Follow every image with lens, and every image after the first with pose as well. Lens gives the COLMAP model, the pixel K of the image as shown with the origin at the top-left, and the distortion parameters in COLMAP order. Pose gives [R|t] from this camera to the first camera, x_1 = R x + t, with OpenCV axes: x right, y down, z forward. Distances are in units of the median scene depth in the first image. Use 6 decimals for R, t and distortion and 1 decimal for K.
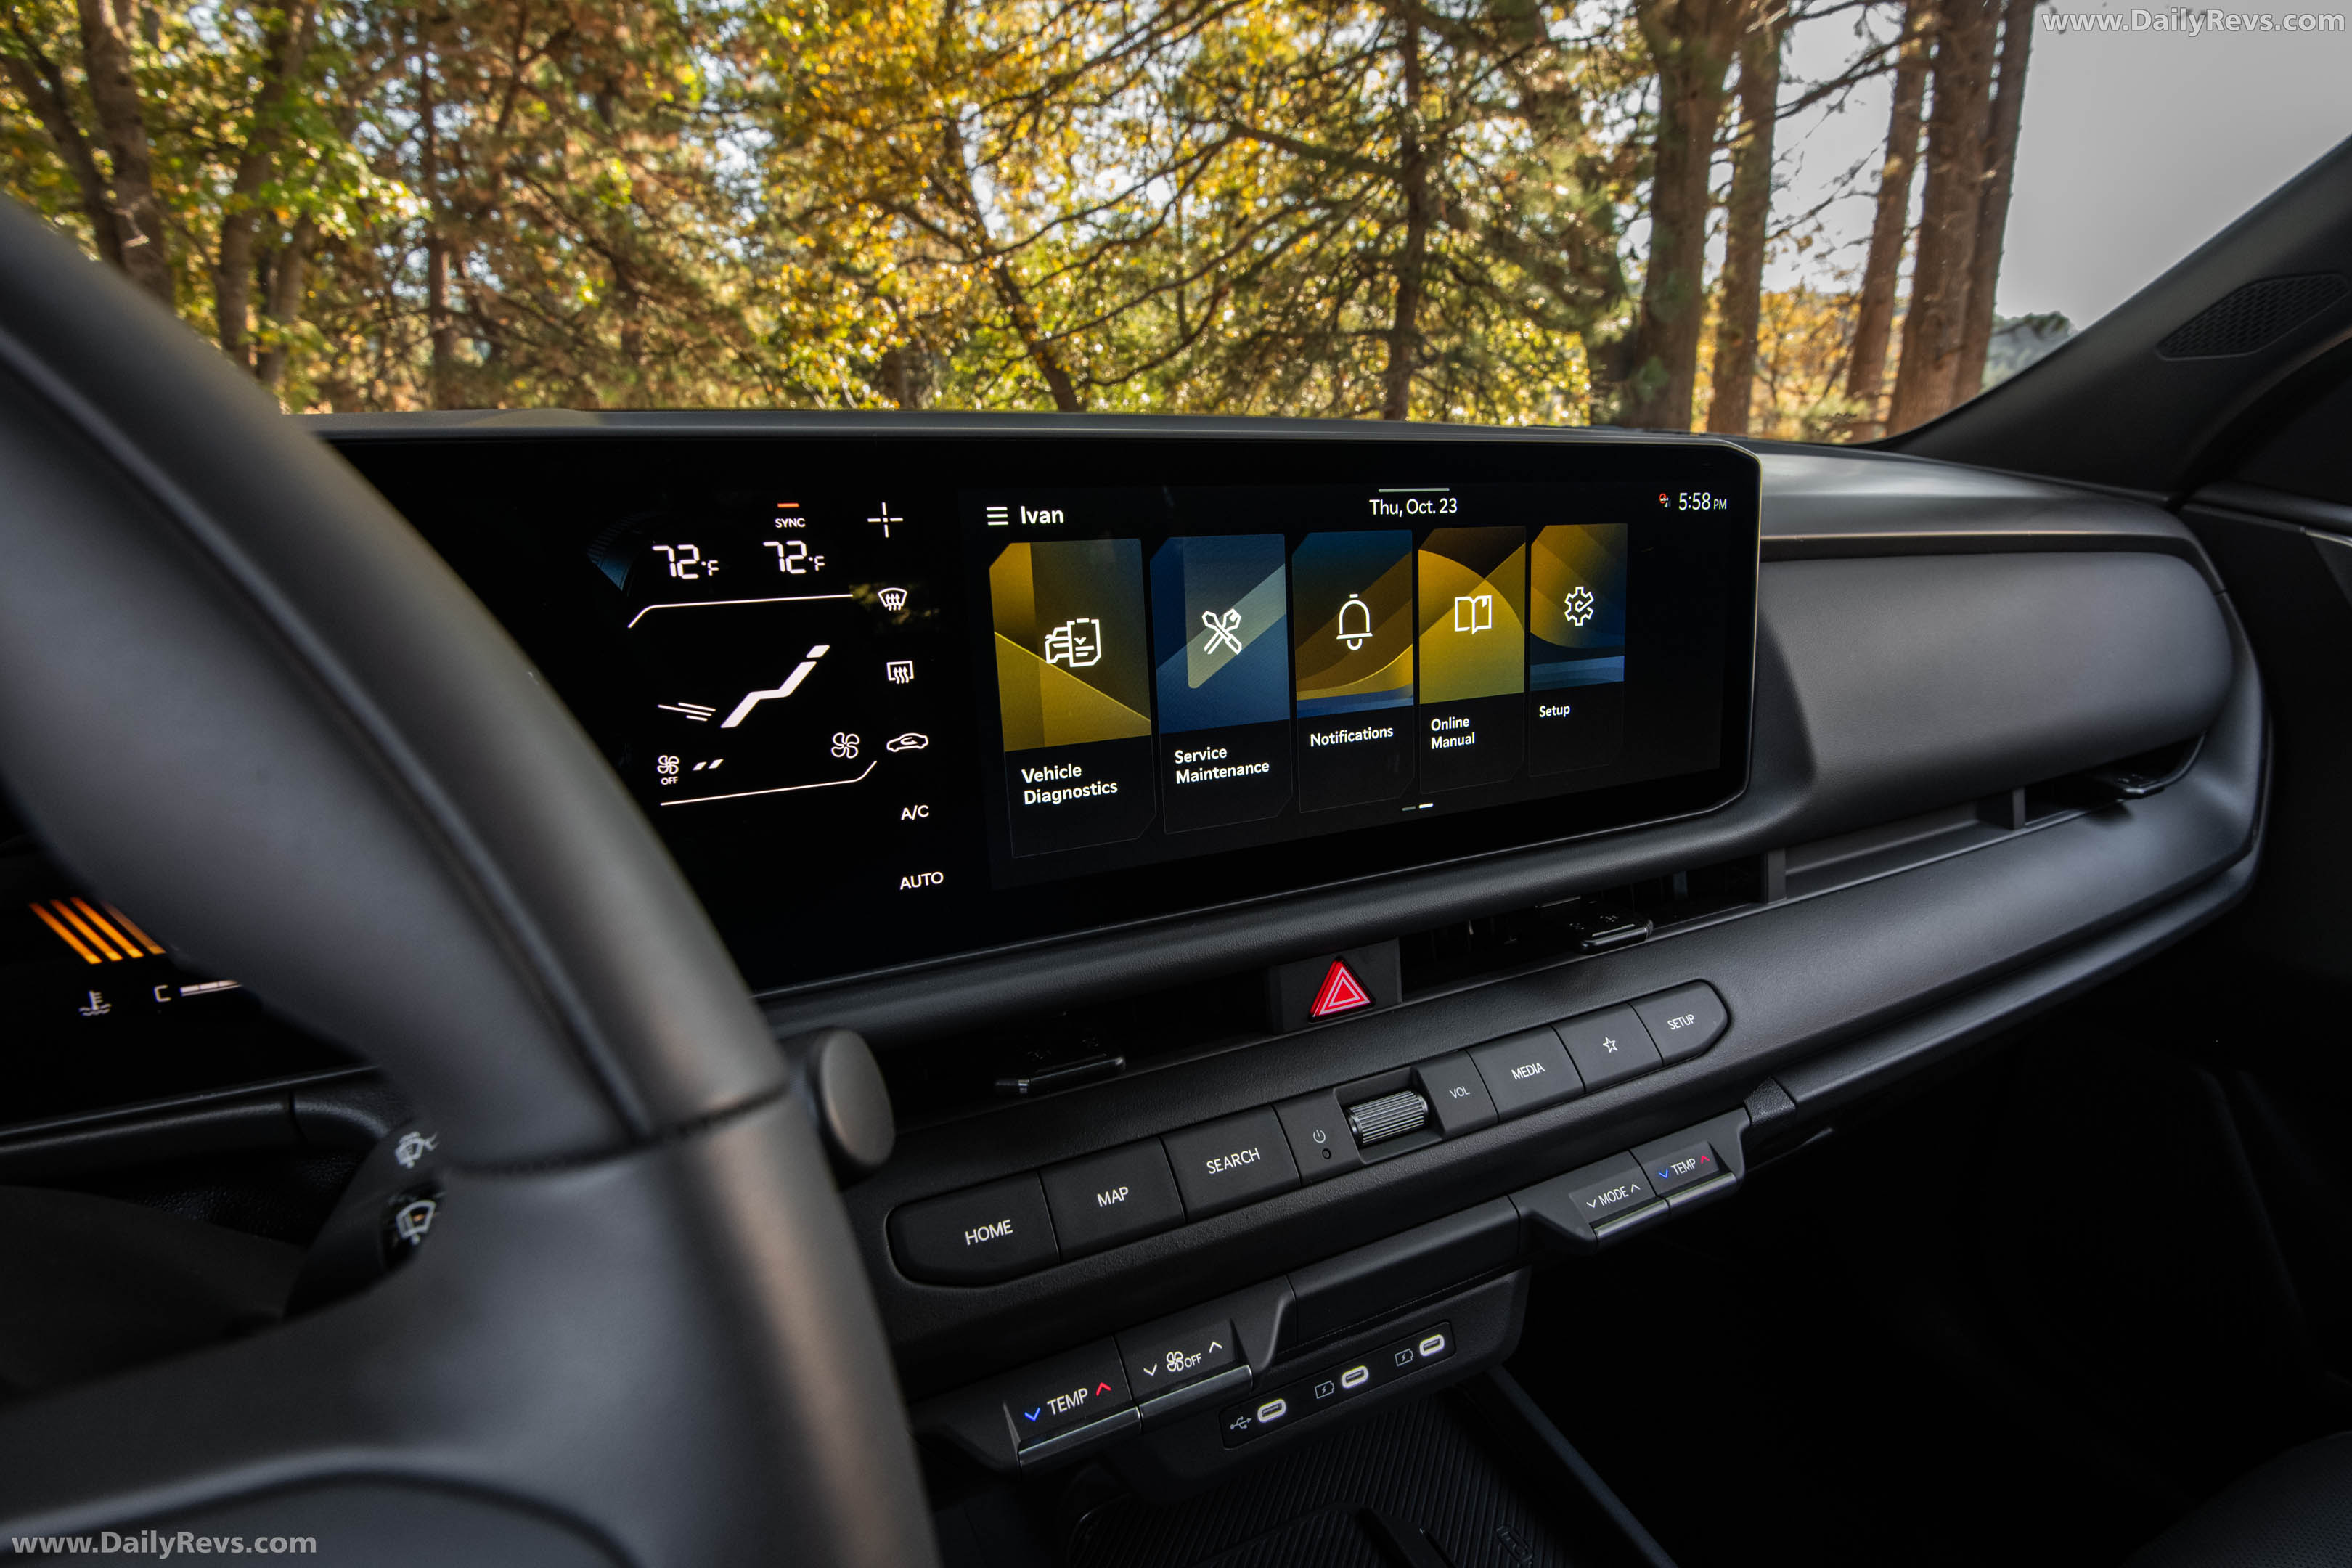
lens RADIAL K [[1079.6, 0, 1176.7], [0, 1079.6, 722.6], [0, 0, 1]] dist [-0.050753, 0.000386]
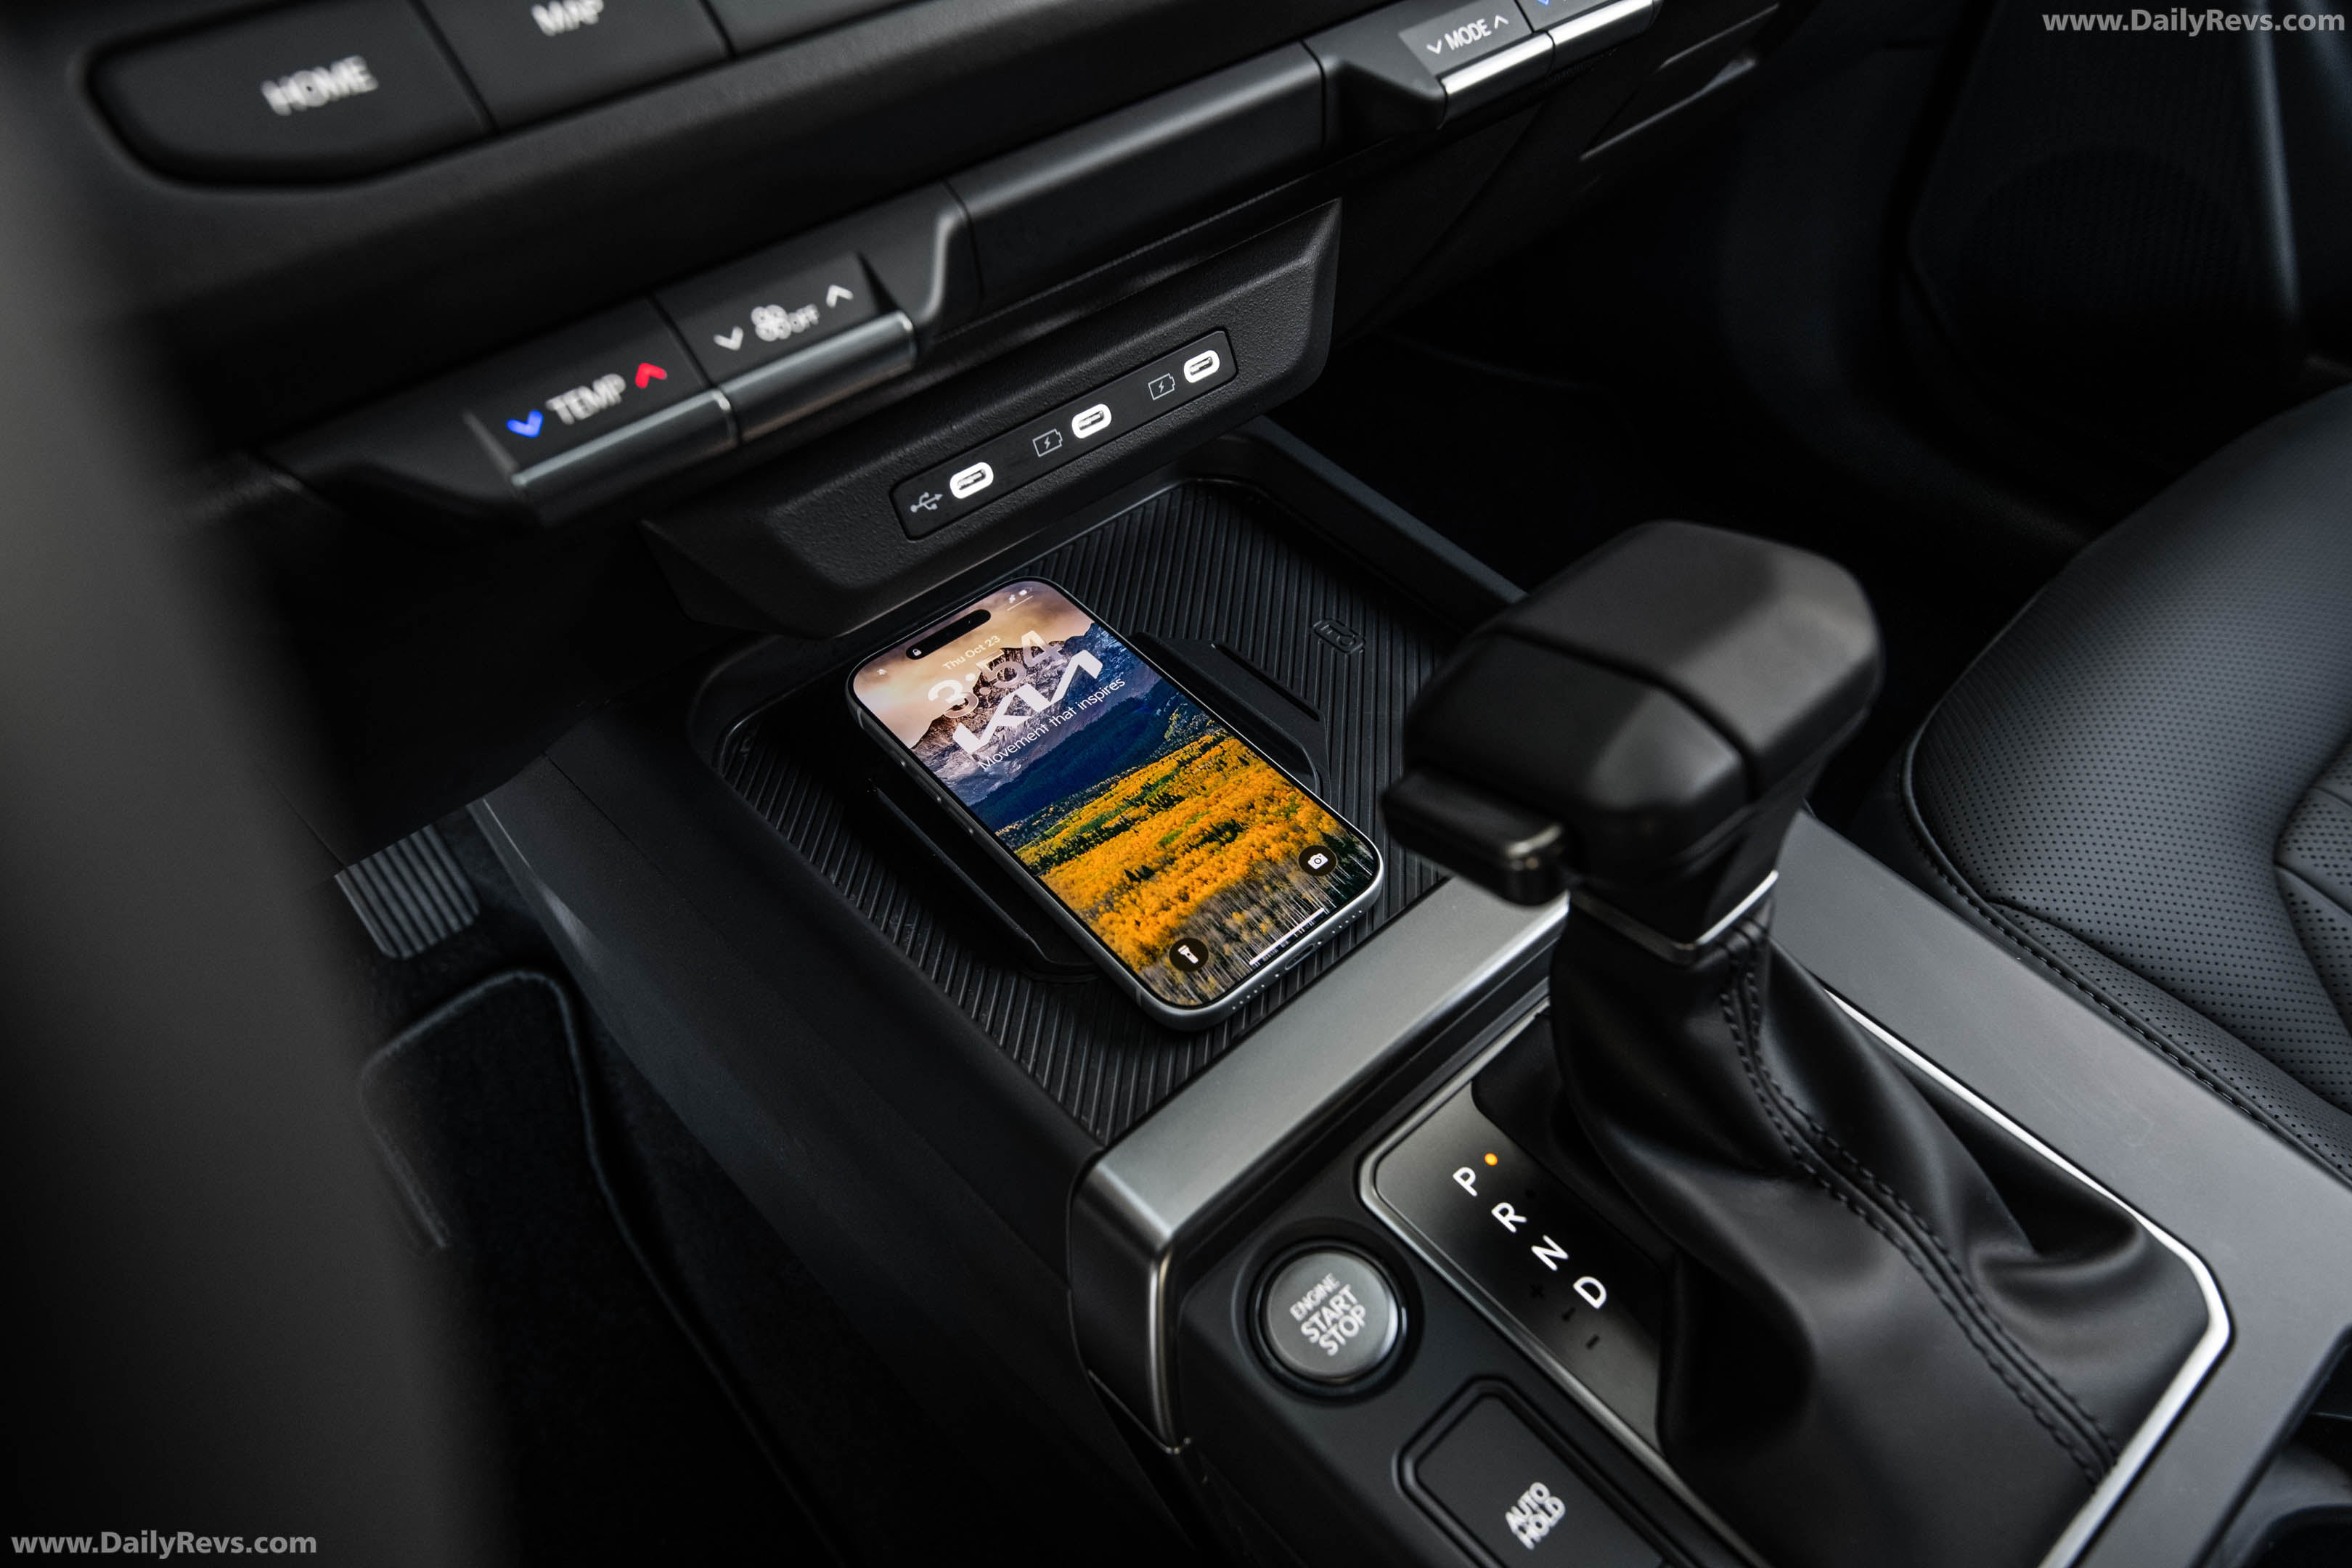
lens RADIAL K [[1499.1, 0, 1176.0], [0, 1499.1, 784.0], [0, 0, 1]] dist [-0.006454, -0.001522]
pose [[0.960174, -0.218738, 0.173835, 0.011239], [0.089633, 0.830435, 0.549857, 0.329505], [-0.264634, -0.512378, 0.816969, 0.134194]]
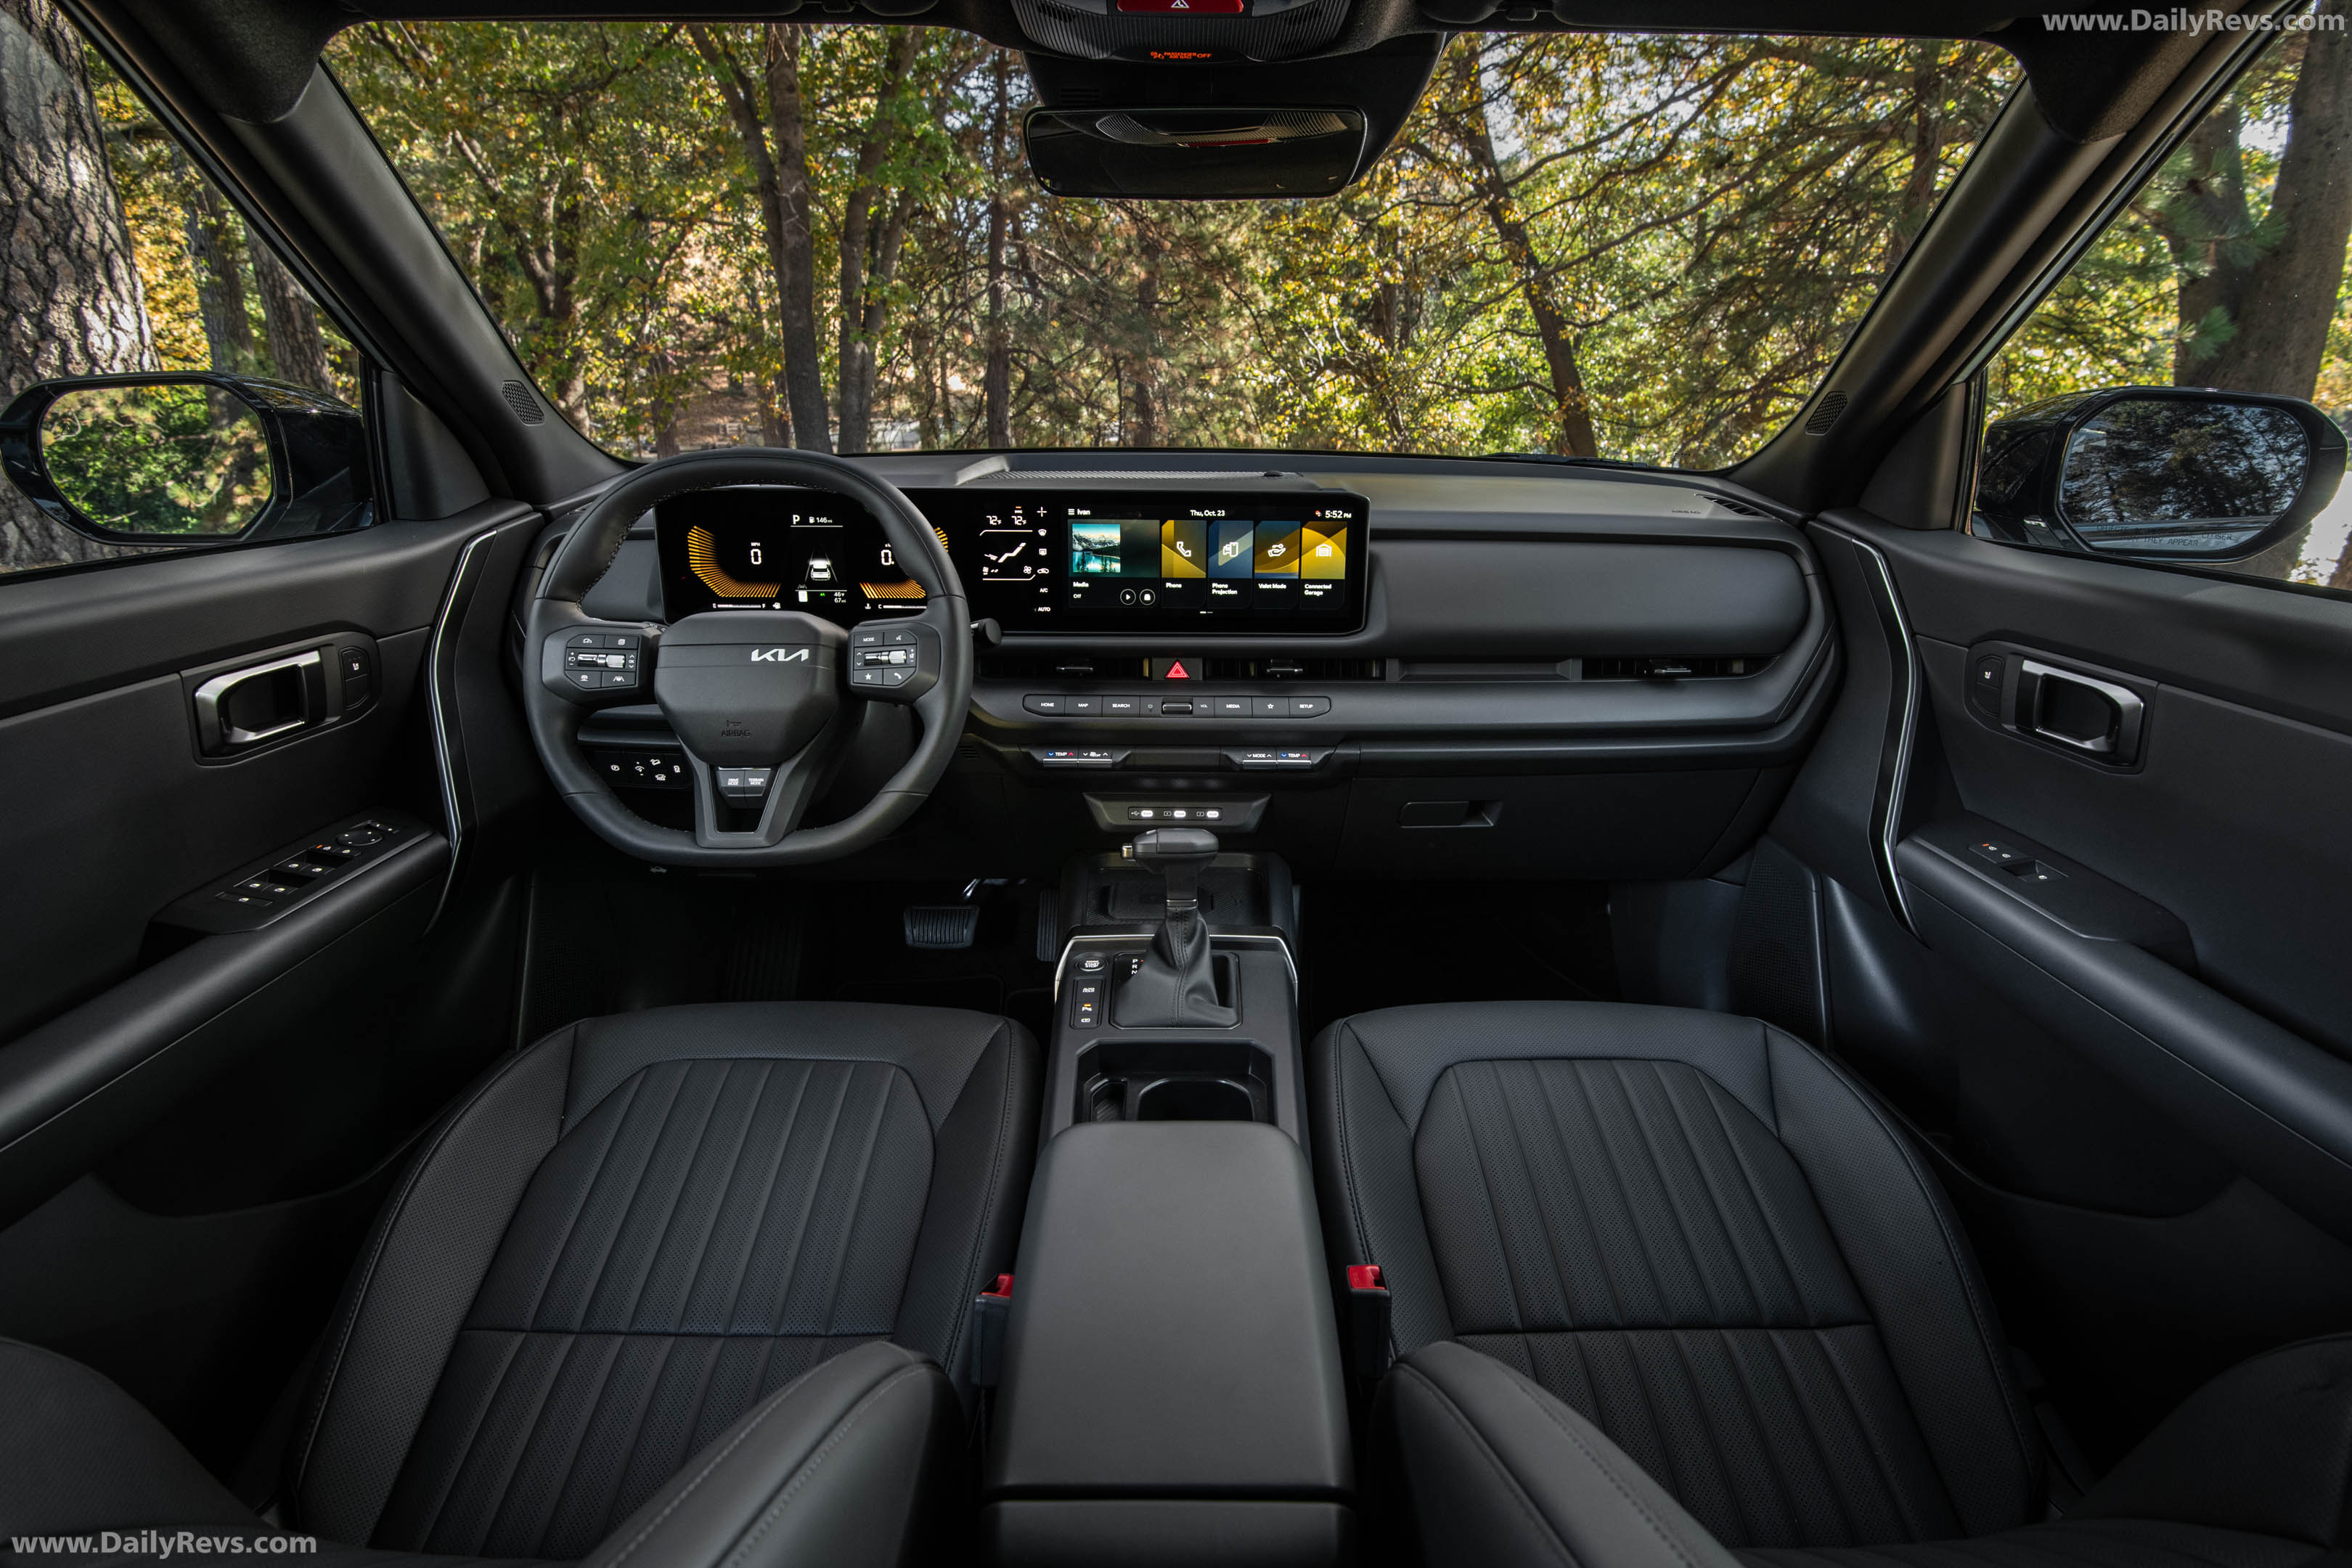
lens RADIAL K [[1079.6, 0, 1176.7], [0, 1079.6, 722.6], [0, 0, 1]] dist [-0.050753, 0.000386]
pose [[0.907214, 0.130810, -0.399815, 1.465484], [-0.107479, 0.990956, 0.080339, 0.160150], [0.406708, -0.029912, 0.913068, -1.902652]]
